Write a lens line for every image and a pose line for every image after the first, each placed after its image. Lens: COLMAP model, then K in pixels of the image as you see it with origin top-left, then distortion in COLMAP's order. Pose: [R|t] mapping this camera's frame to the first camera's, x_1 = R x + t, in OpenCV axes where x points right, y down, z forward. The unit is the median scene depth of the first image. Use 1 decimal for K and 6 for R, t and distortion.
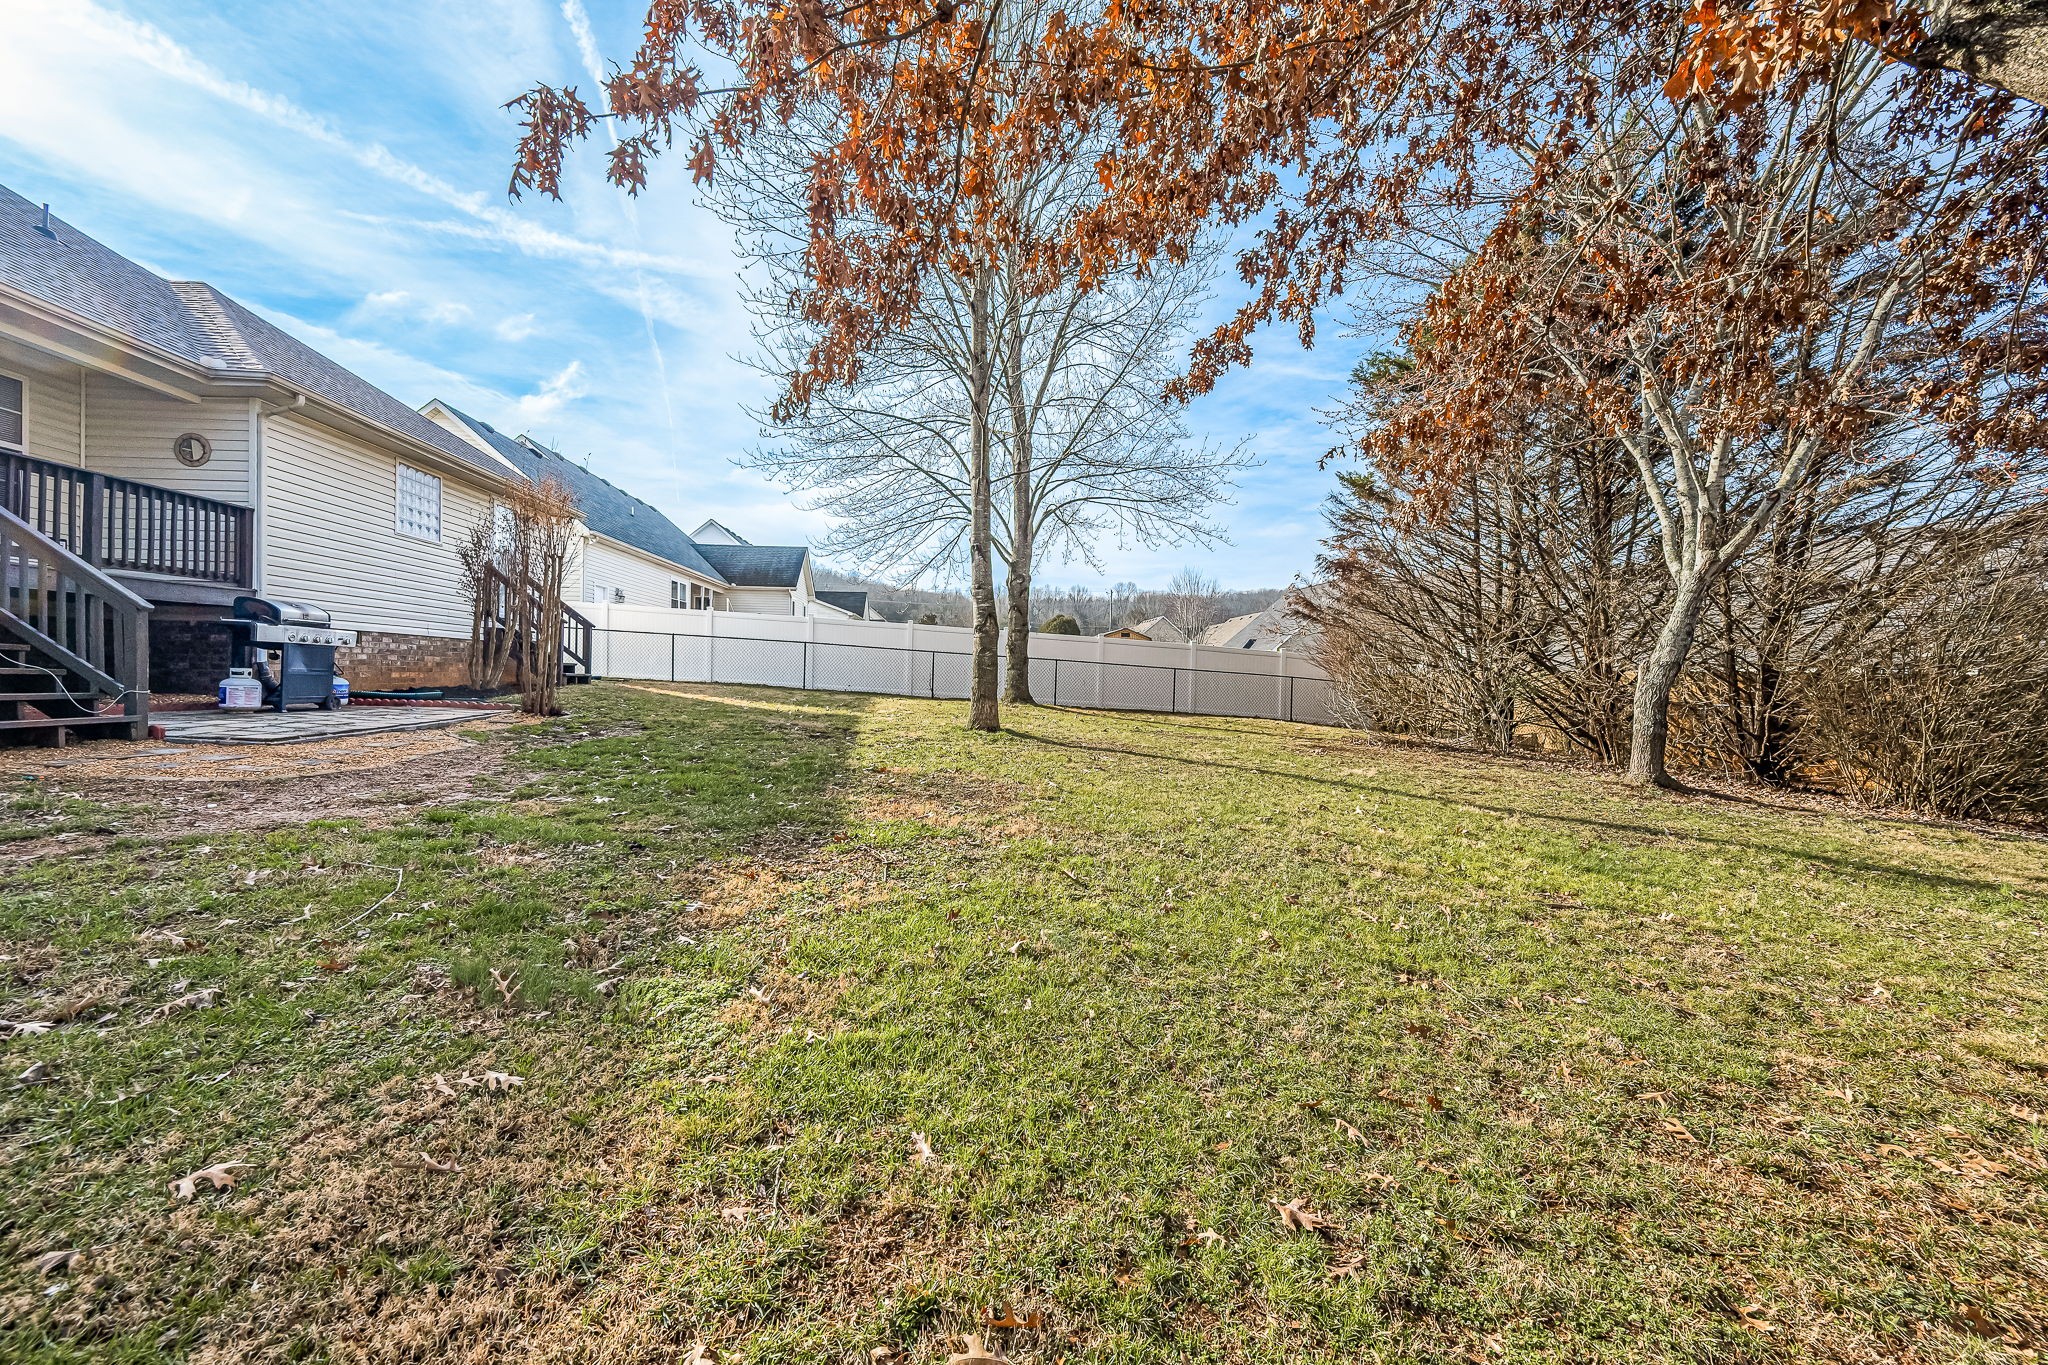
lens RADIAL K [[821.8, 0, 1042.7], [0, 821.8, 672.9], [0, 0, 1]] dist [-0.000056, 0.000283]
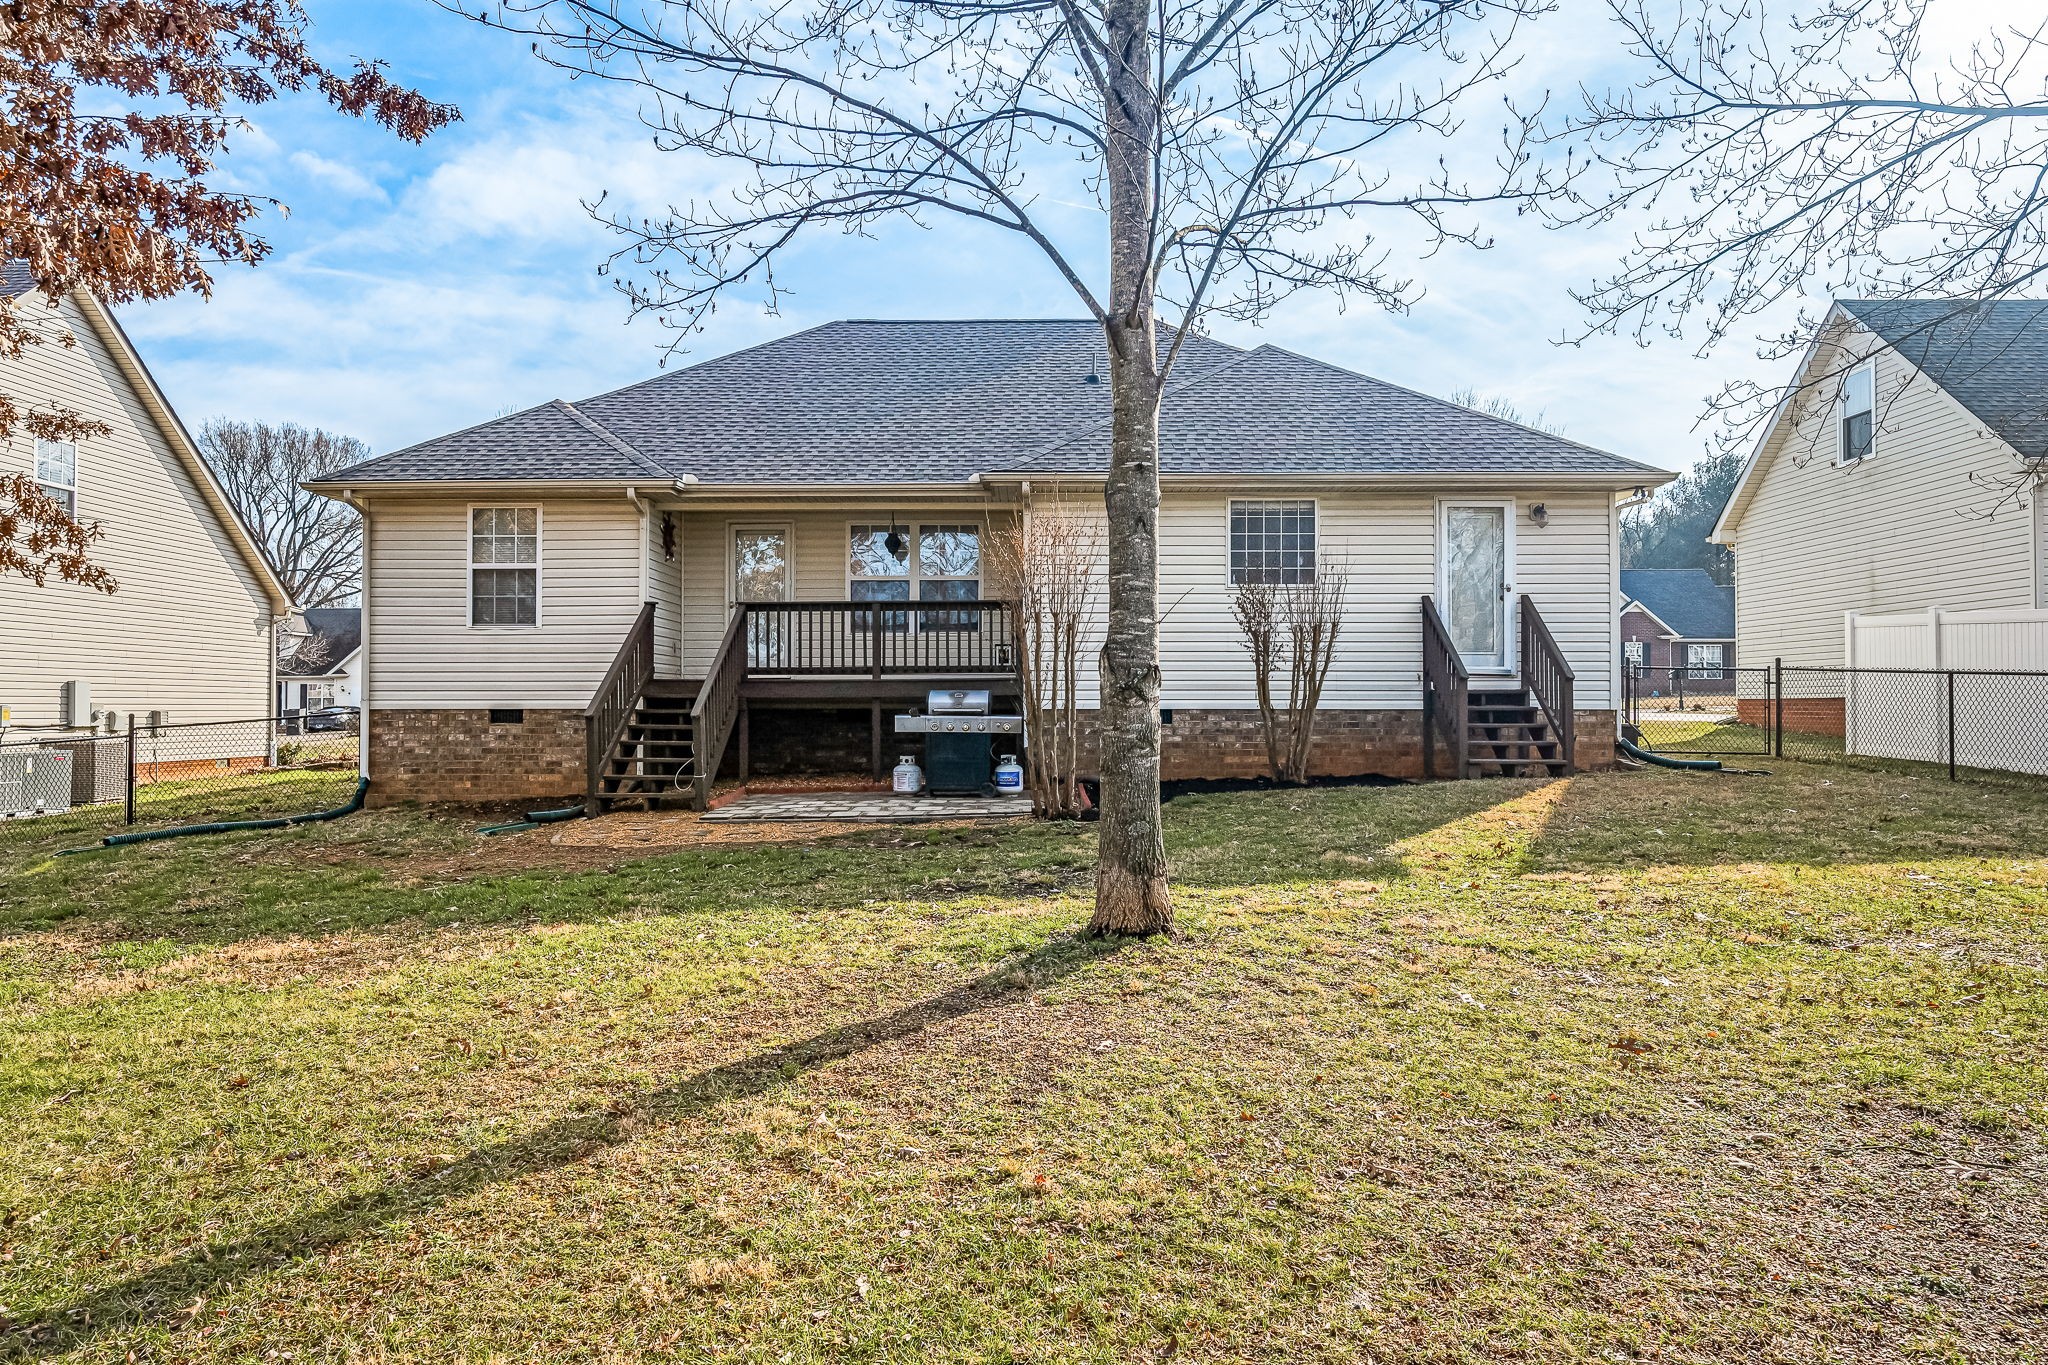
lens RADIAL K [[1283.2, 0, 1022.6], [0, 1283.2, 708.4], [0, 0, 1]] dist [-0.004423, 0.003100]
pose [[-0.103503, -0.017650, -0.994473, 0.650157], [0.004107, 0.999826, -0.018172, -0.032918], [0.994621, -0.005965, -0.103413, 1.156332]]
